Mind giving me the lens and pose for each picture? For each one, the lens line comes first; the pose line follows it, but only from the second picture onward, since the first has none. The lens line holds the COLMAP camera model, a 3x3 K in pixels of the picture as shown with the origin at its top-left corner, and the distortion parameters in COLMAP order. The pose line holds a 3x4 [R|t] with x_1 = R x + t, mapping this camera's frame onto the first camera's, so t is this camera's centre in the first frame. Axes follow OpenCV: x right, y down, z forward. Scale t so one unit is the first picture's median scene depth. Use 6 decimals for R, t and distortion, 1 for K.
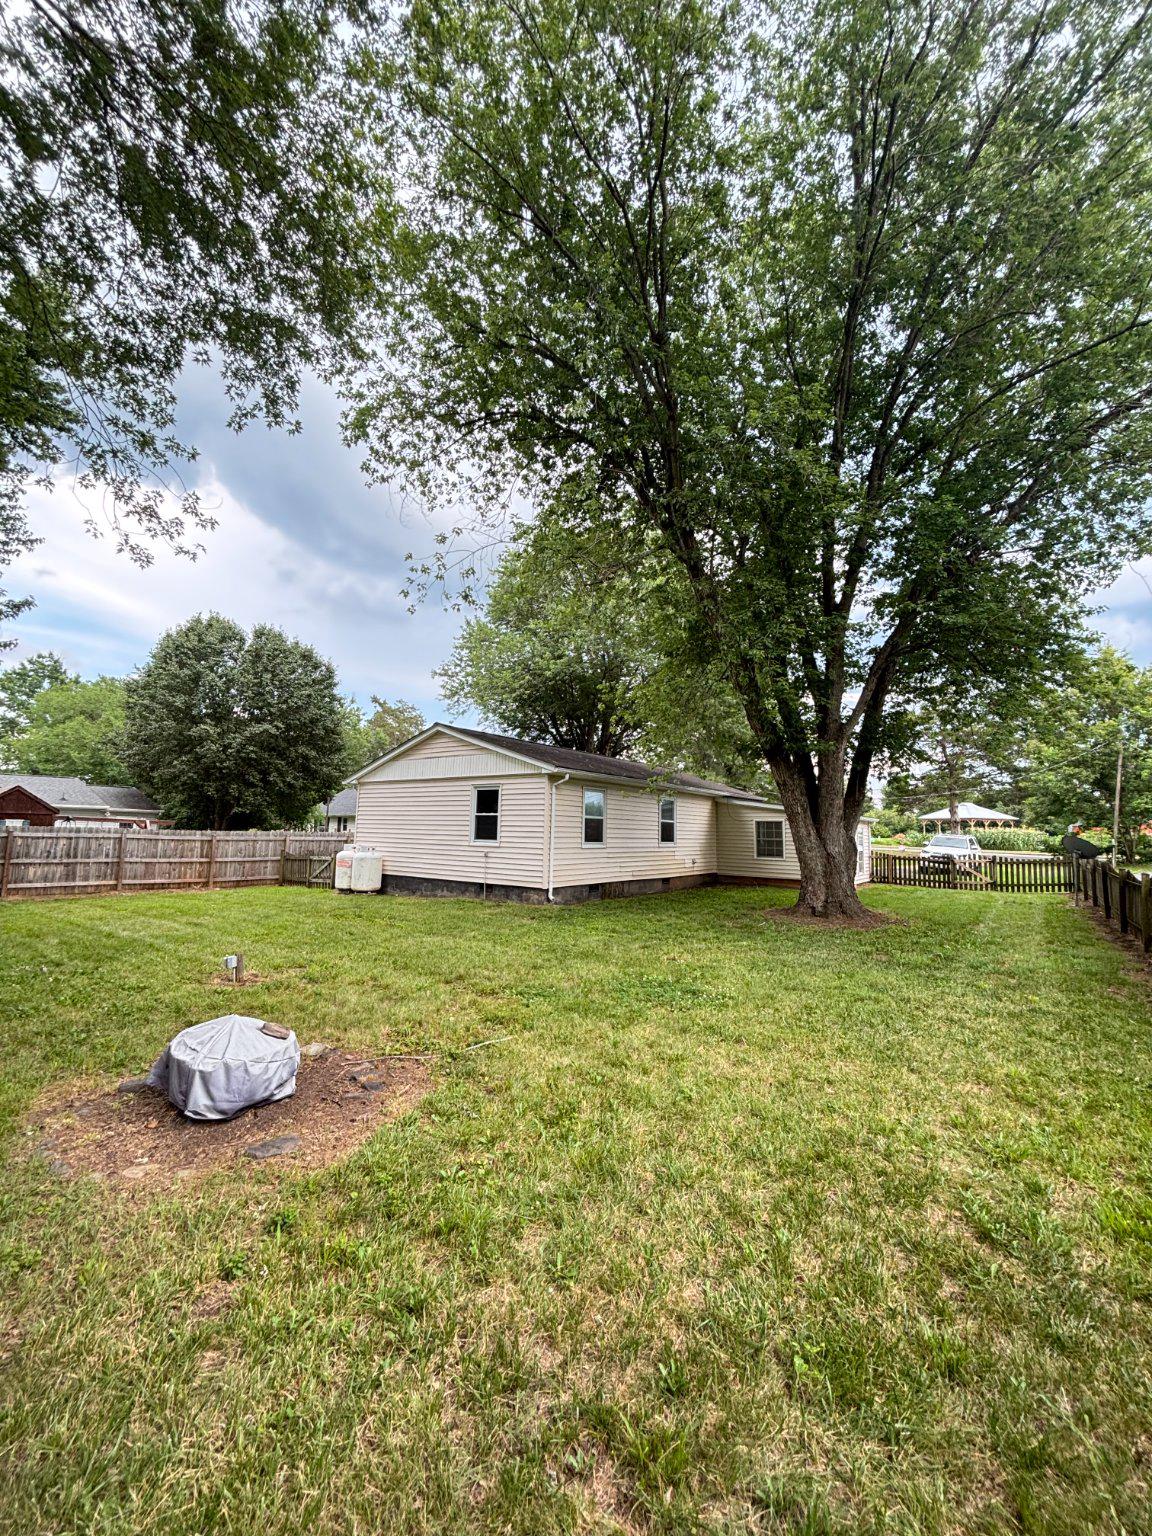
lens RADIAL K [[615.9, 0, 576.4], [0, 615.9, 765.9], [0, 0, 1]] dist [0.001460, 0.000067]
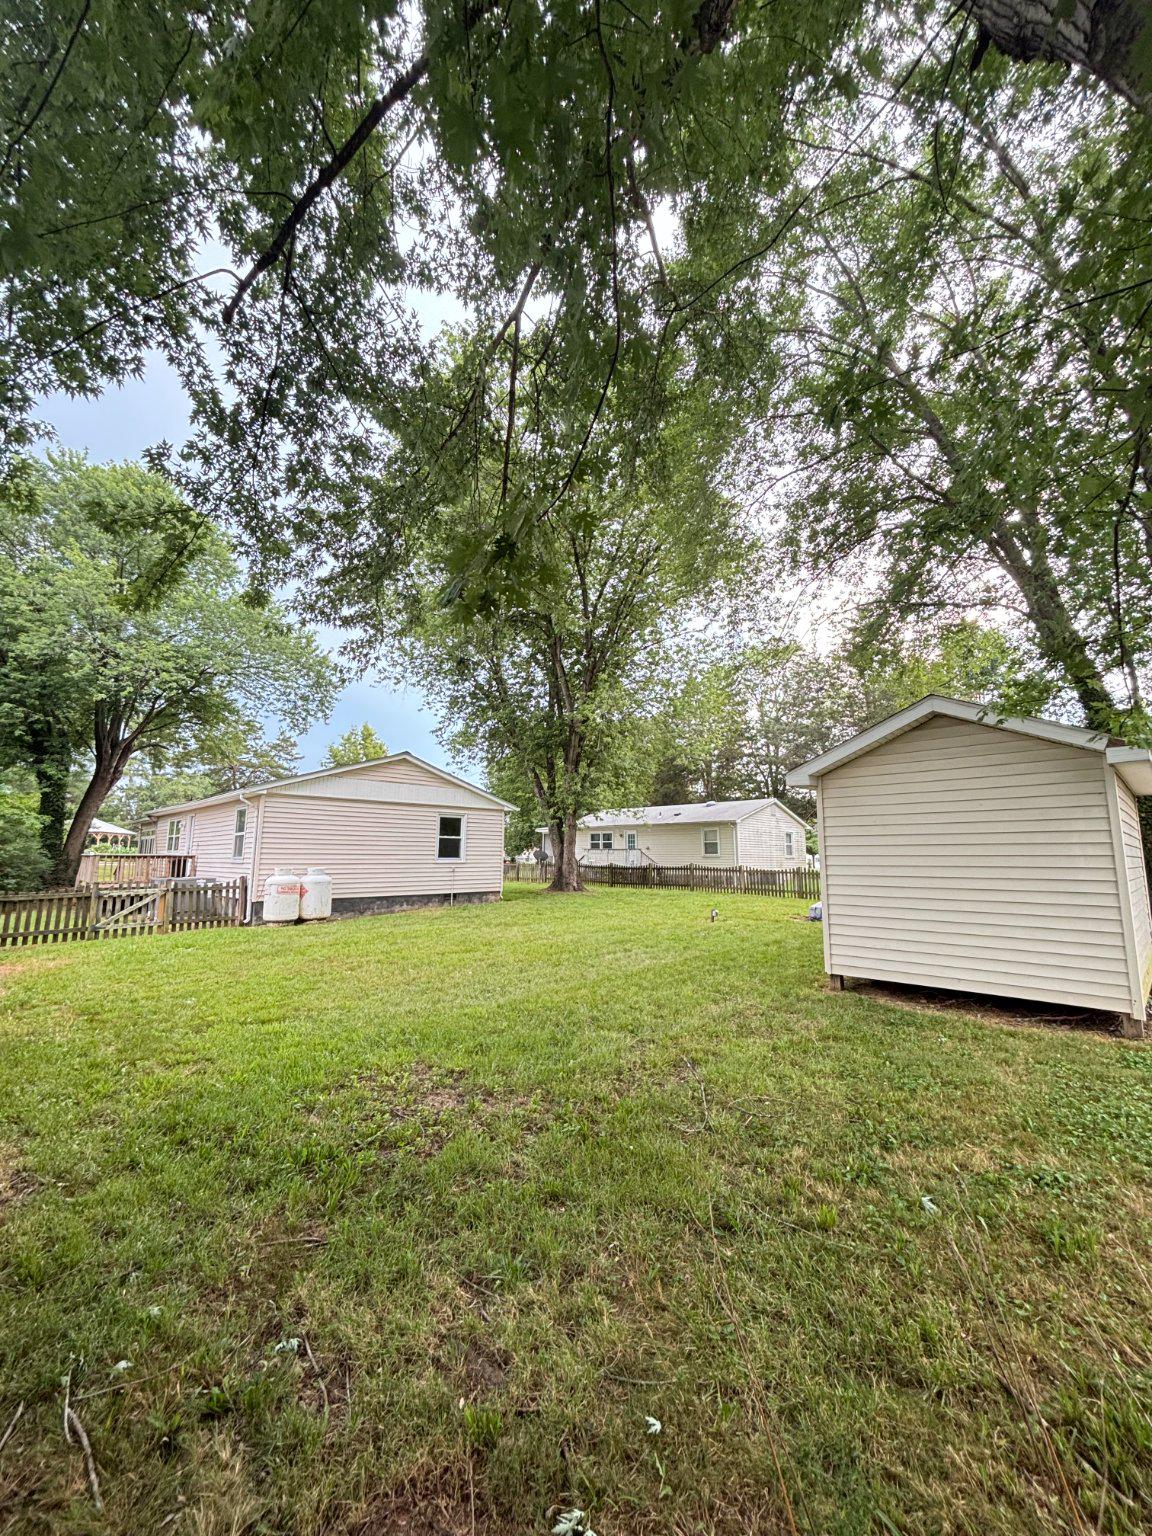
lens RADIAL K [[615.9, 0, 576.8], [0, 615.9, 767.0], [0, 0, 1]] dist [0.001460, 0.000067]
pose [[0.083599, 0.132790, 0.987612, -1.352746], [-0.112213, 0.986032, -0.123079, 0.061085], [-0.990161, -0.100534, 0.097332, 0.626028]]
